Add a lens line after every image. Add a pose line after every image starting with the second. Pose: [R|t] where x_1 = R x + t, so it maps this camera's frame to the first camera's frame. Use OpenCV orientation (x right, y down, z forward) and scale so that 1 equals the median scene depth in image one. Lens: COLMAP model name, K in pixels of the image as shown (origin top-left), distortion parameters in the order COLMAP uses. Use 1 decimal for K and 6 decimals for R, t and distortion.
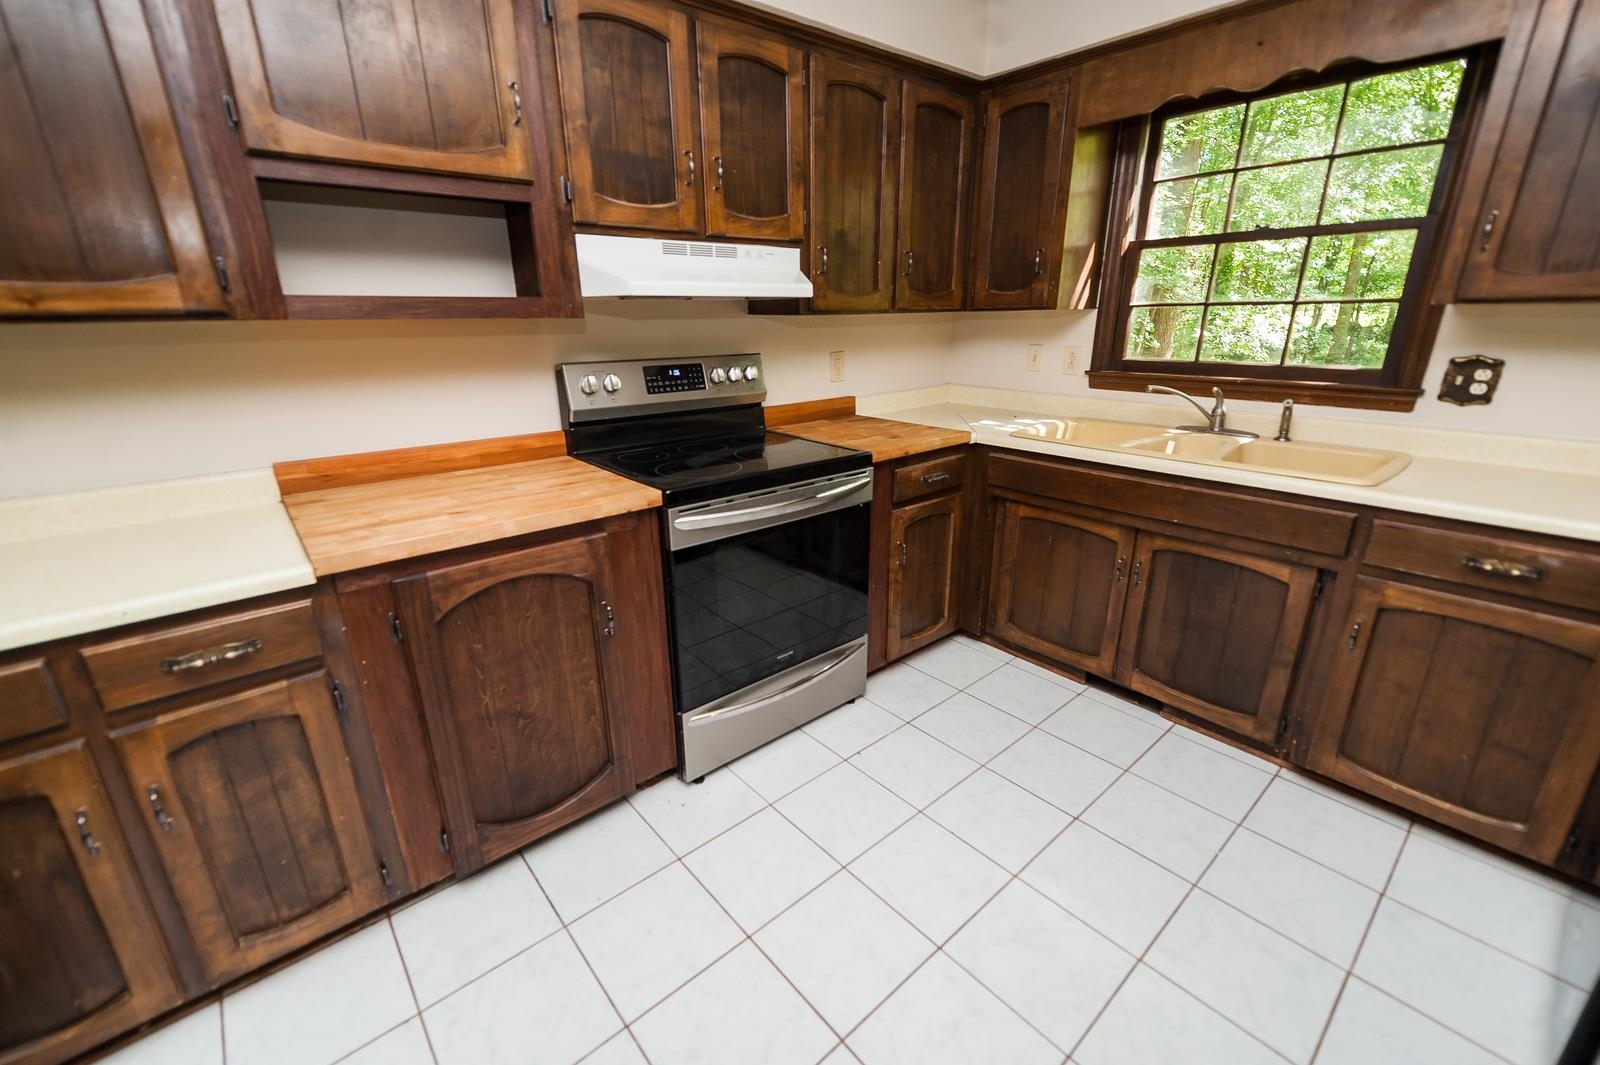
lens RADIAL K [[664.7, 0, 800.0], [0, 664.7, 532.5], [0, 0, 1]] dist [0.016806, -0.012009]
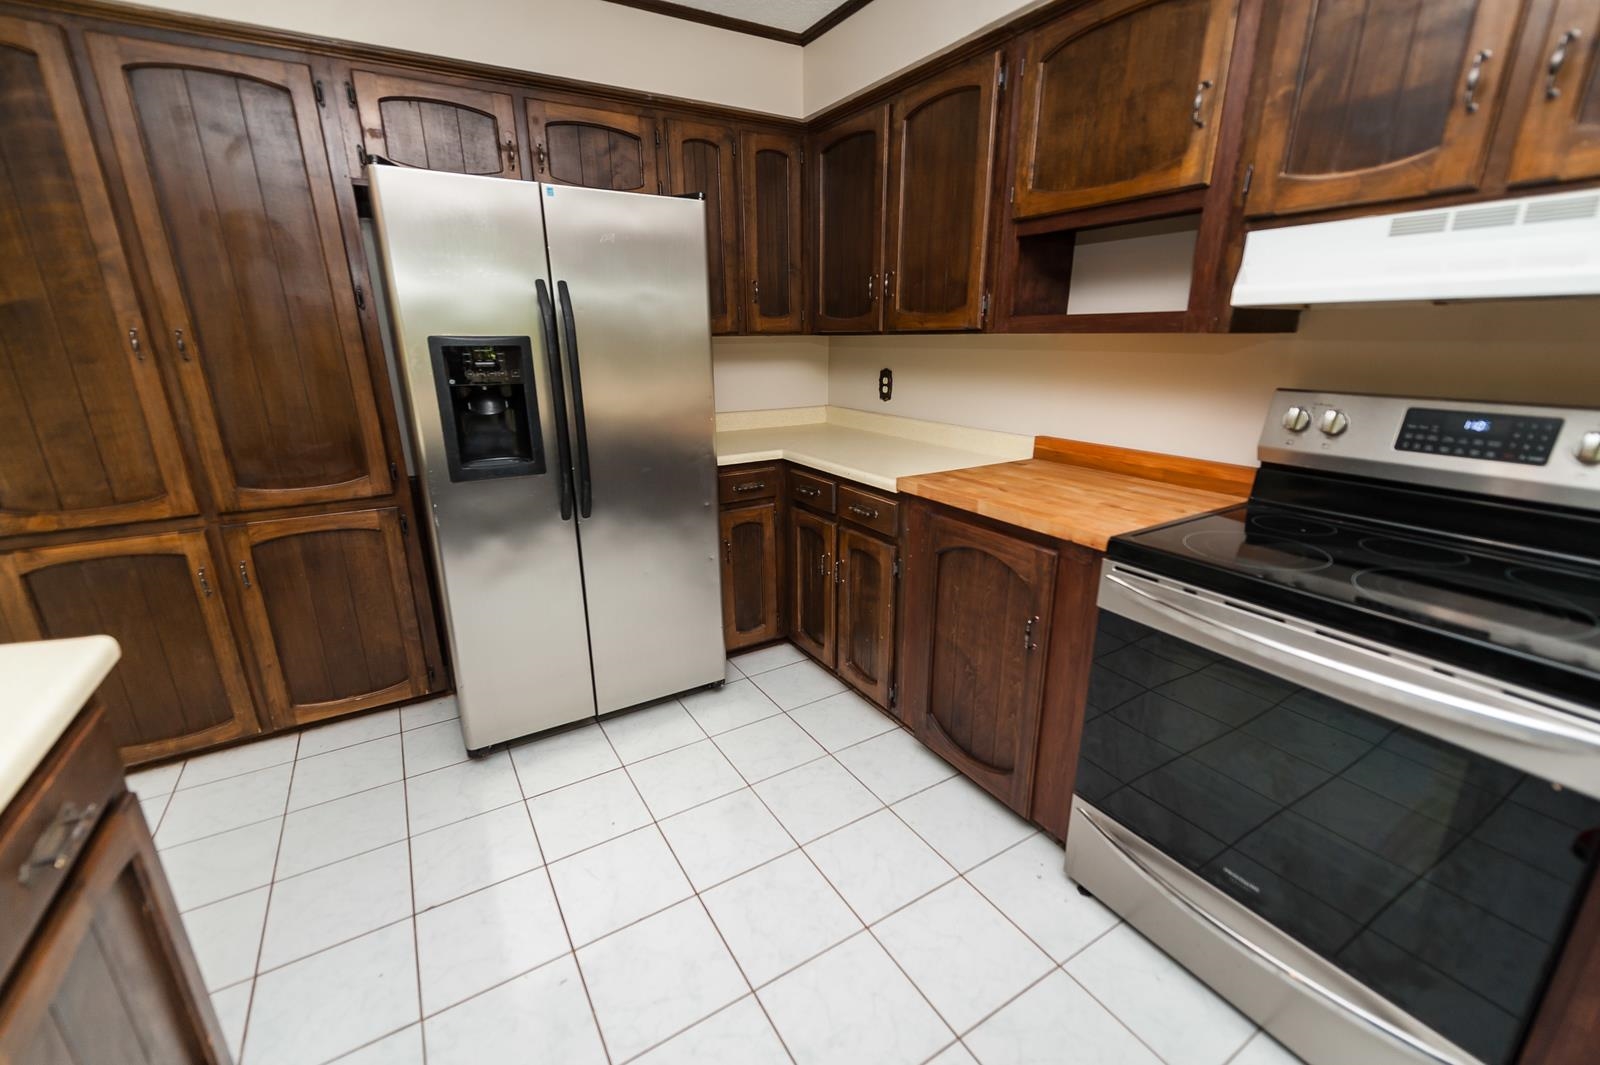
lens RADIAL K [[664.7, 0, 800.0], [0, 664.7, 532.5], [0, 0, 1]] dist [0.016806, -0.012009]
pose [[-0.166611, 0.290963, -0.942115, 0.791176], [-0.299400, 0.895430, 0.329493, -0.273235], [0.939468, 0.336966, -0.062074, 0.809420]]
